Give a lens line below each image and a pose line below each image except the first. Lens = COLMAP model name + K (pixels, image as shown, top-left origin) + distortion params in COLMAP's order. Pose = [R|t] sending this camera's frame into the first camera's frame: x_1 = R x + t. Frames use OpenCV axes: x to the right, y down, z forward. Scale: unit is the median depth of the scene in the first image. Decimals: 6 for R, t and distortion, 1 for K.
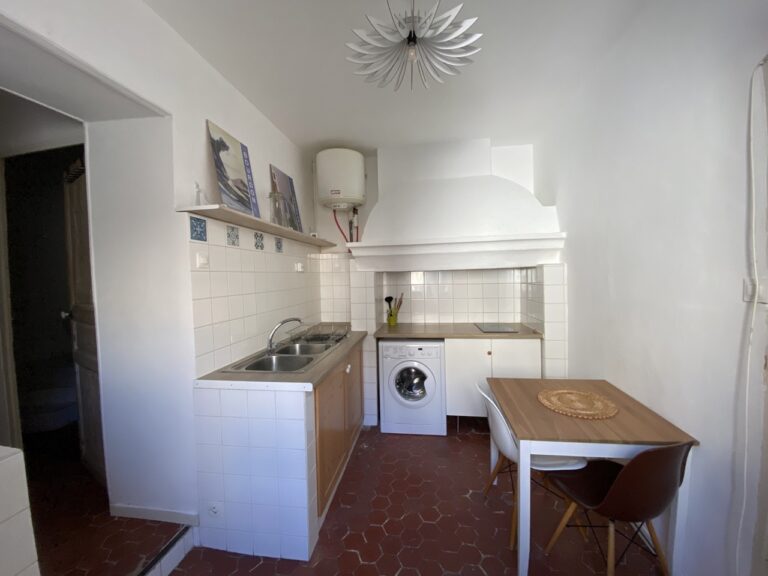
lens RADIAL K [[319.6, 0, 383.8], [0, 319.6, 290.0], [0, 0, 1]] dist [0.020722, -0.000859]
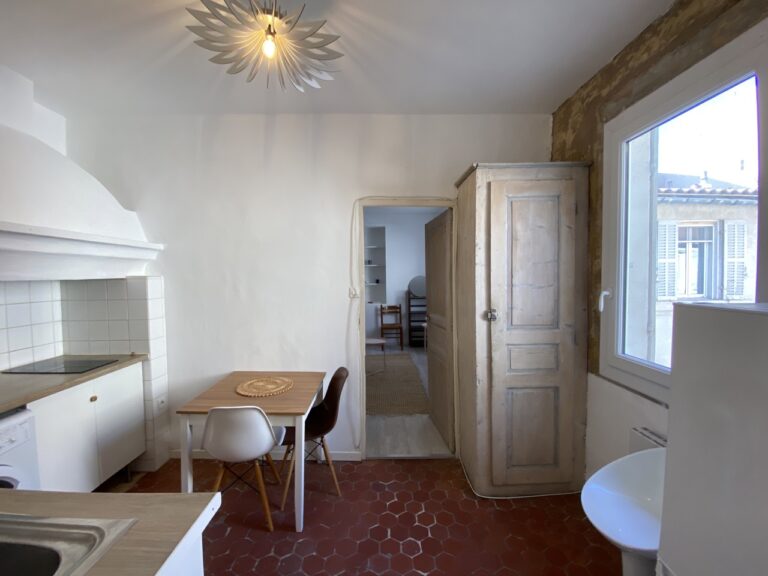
lens RADIAL K [[319.6, 0, 382.8], [0, 319.6, 283.1], [0, 0, 1]] dist [0.020722, -0.000859]
pose [[-0.137431, 0.001232, 0.990511, -0.484442], [0.061965, 0.998051, 0.007356, -0.025954], [-0.988571, 0.062388, -0.137240, 0.462864]]
